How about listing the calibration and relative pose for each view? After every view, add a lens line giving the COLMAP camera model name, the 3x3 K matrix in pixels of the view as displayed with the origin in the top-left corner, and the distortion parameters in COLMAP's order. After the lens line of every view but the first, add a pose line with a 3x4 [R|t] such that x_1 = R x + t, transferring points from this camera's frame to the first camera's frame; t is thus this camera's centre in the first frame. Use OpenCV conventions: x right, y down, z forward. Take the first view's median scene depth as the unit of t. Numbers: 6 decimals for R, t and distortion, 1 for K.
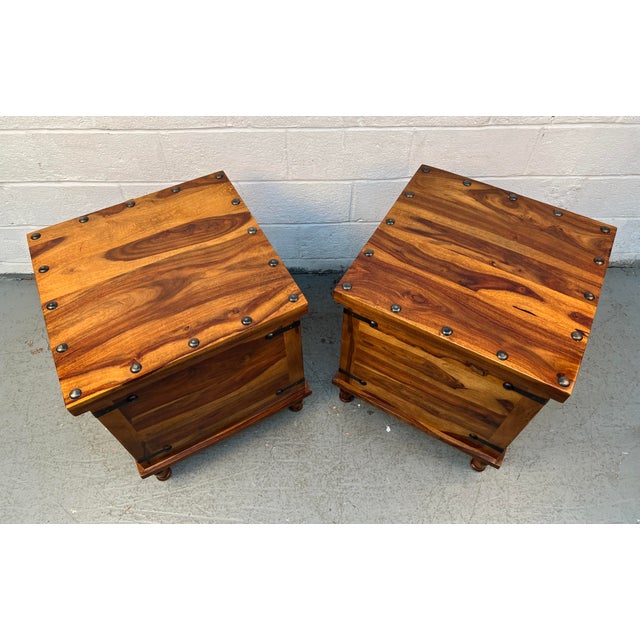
lens RADIAL K [[484.3, 0, 314.6], [0, 484.3, 292.3], [0, 0, 1]] dist [0.007564, -0.005417]
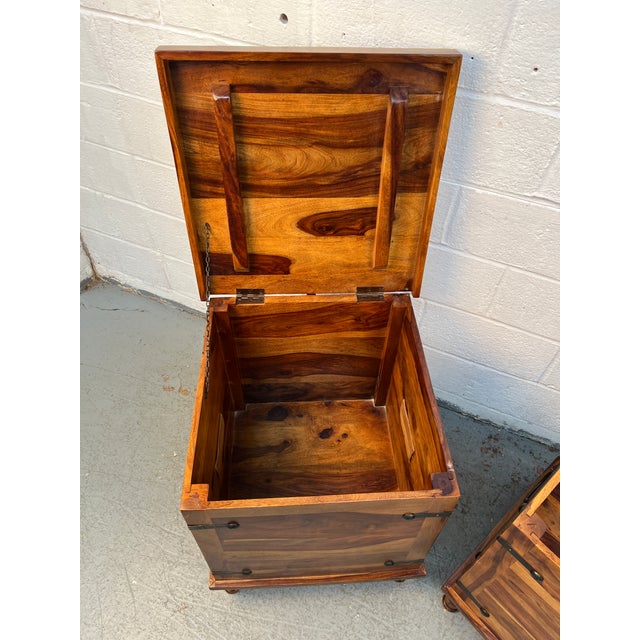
lens RADIAL K [[474.6, 0, 319.8], [0, 474.6, 317.8], [0, 0, 1]] dist [0.085563, -0.116182]
pose [[0.905000, 0.339022, -0.256982, -0.109501], [-0.358640, 0.932919, -0.032255, -0.112743], [0.228808, 0.121355, 0.965878, 0.131450]]
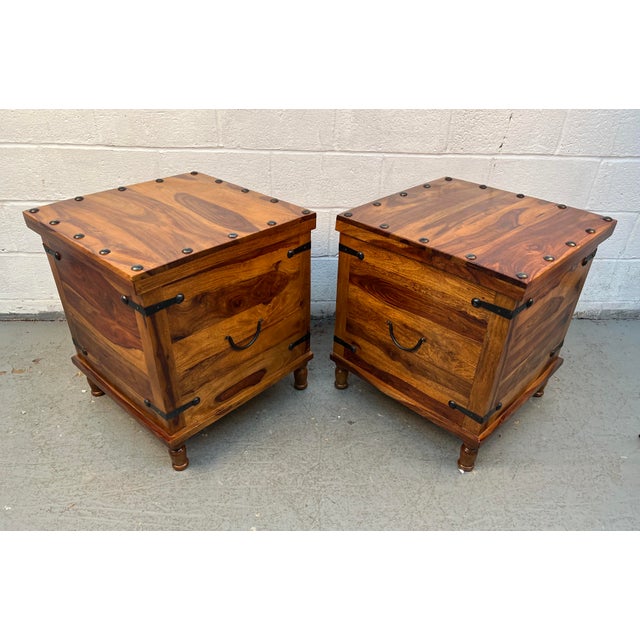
lens RADIAL K [[492.8, 0, 319.1], [0, 492.8, 330.3], [0, 0, 1]] dist [0.006484, -0.001822]
pose [[0.999277, 0.013758, 0.035452, 0.018806], [-0.000747, 0.939183, -0.343415, 0.451470], [-0.038021, 0.343140, 0.938514, 0.051811]]
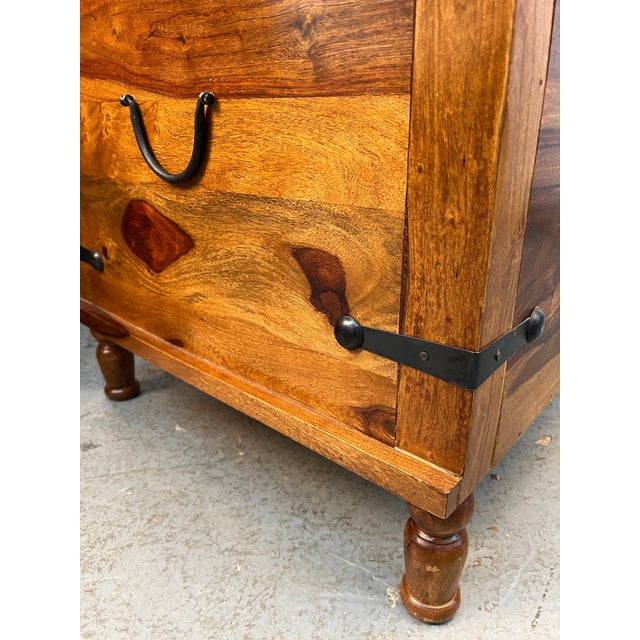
lens RADIAL K [[501.2, 0, 315.0], [0, 501.2, 339.0], [0, 0, 1]] dist [0.004981, -0.008799]
pose [[0.998801, -0.001312, -0.048944, 0.327757], [-0.022457, 0.876019, -0.481753, 0.389990], [0.043508, 0.482275, 0.874939, 0.721171]]
